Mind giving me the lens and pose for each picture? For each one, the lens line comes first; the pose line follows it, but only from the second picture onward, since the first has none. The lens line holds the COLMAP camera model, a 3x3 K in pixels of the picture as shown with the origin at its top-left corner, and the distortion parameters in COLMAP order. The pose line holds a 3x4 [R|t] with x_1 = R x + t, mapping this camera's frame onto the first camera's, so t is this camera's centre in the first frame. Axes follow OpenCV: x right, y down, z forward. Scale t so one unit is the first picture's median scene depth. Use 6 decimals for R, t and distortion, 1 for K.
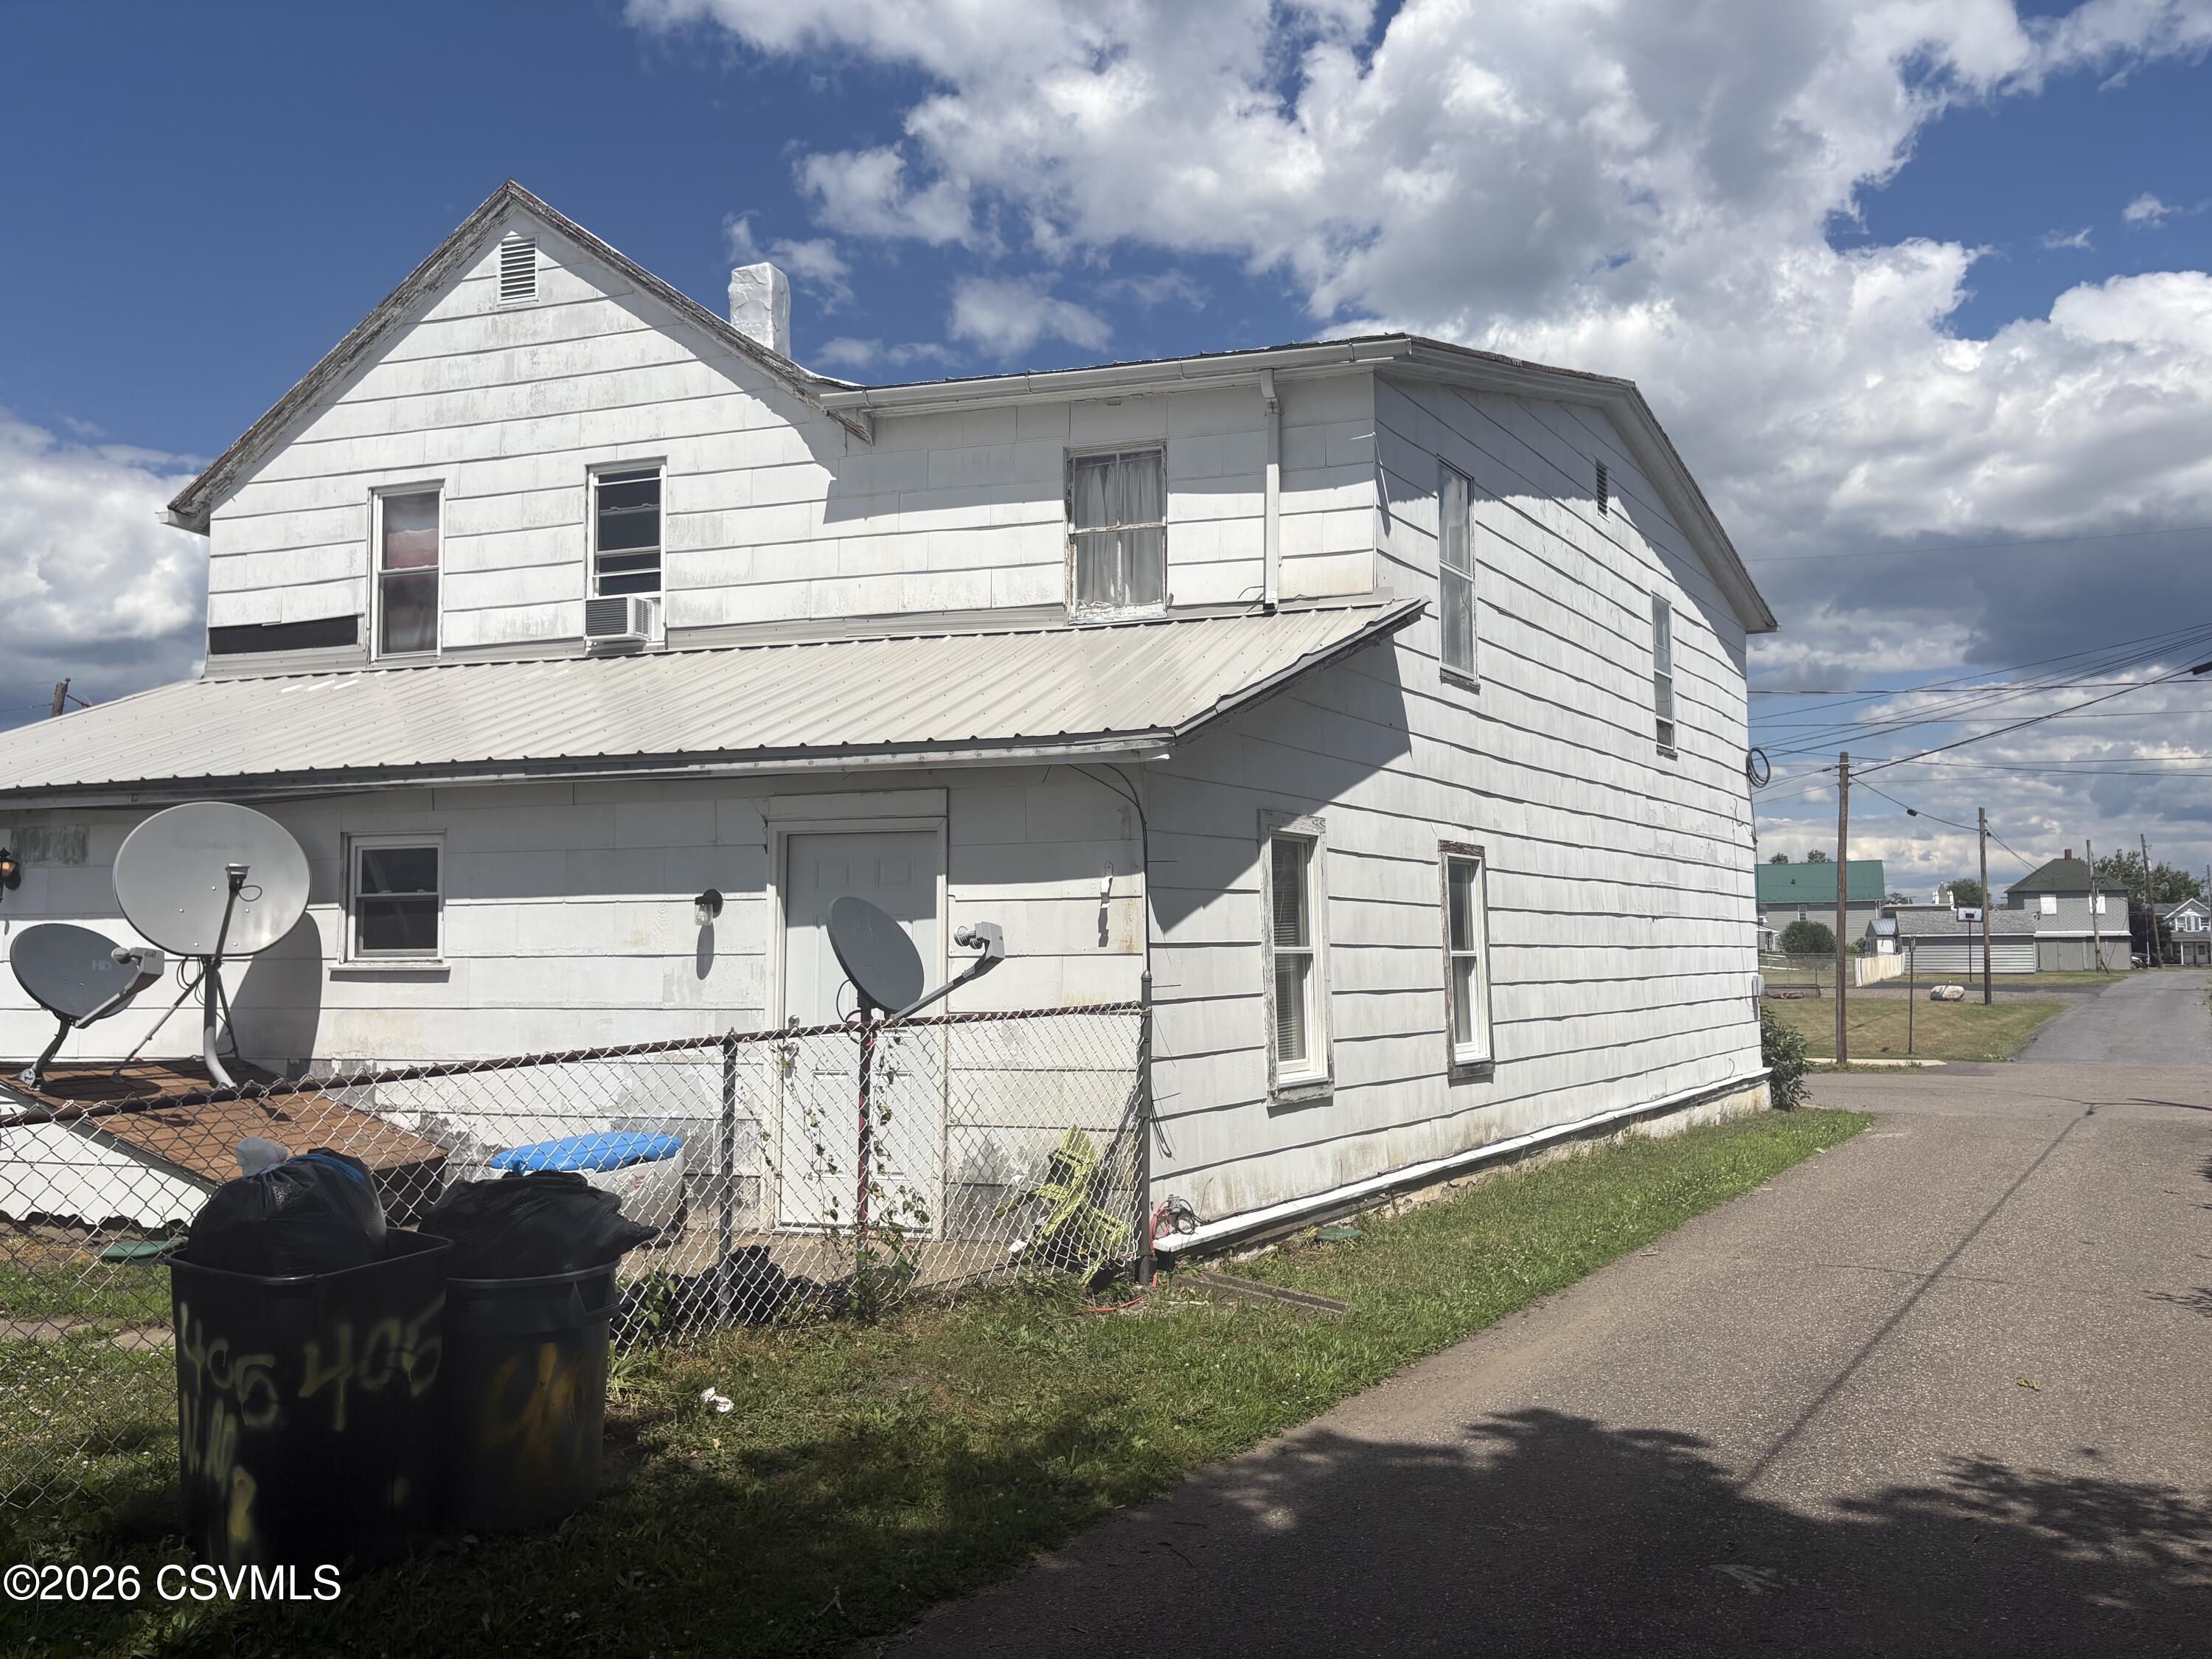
lens RADIAL K [[1658.8, 0, 1102.3], [0, 1658.8, 828.0], [0, 0, 1]] dist [0.031072, -0.005610]
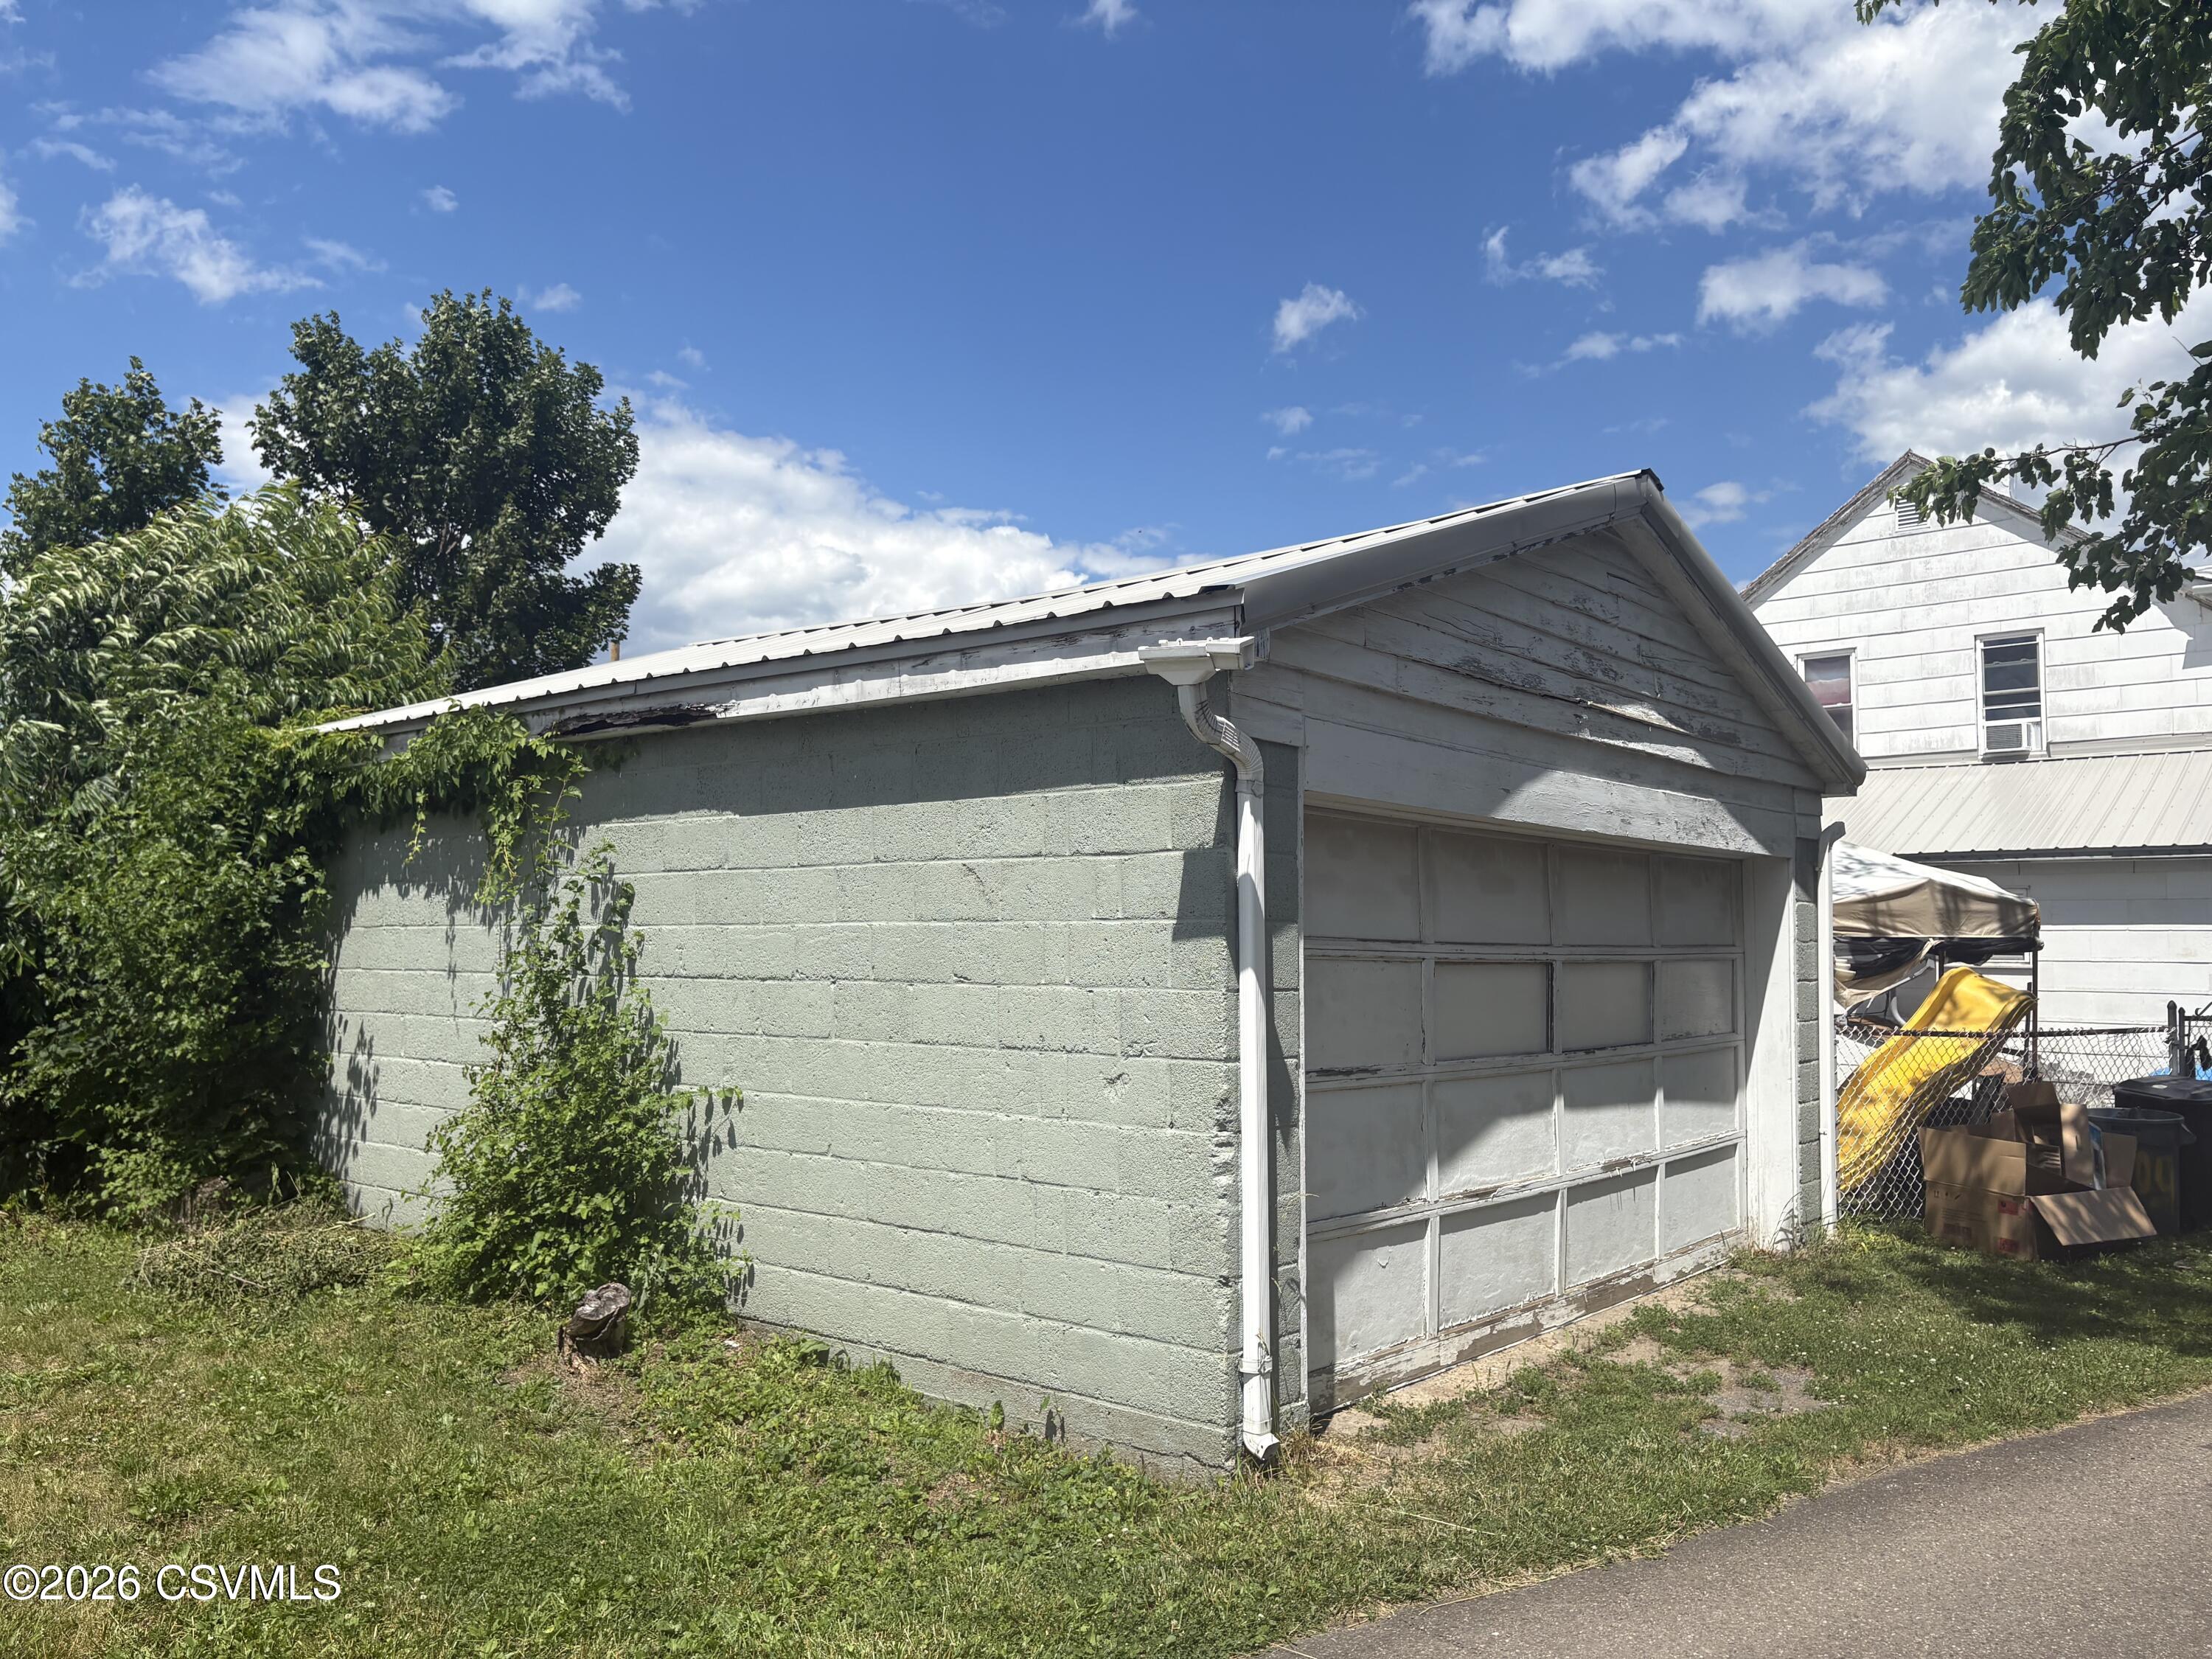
lens RADIAL K [[1658.8, 0, 1108.8], [0, 1658.8, 836.5], [0, 0, 1]] dist [0.031072, -0.005610]
pose [[0.914923, -0.012944, -0.403420, -0.412090], [0.016724, 0.999843, 0.005850, -0.055424], [0.403281, -0.012099, 0.914996, -0.704172]]
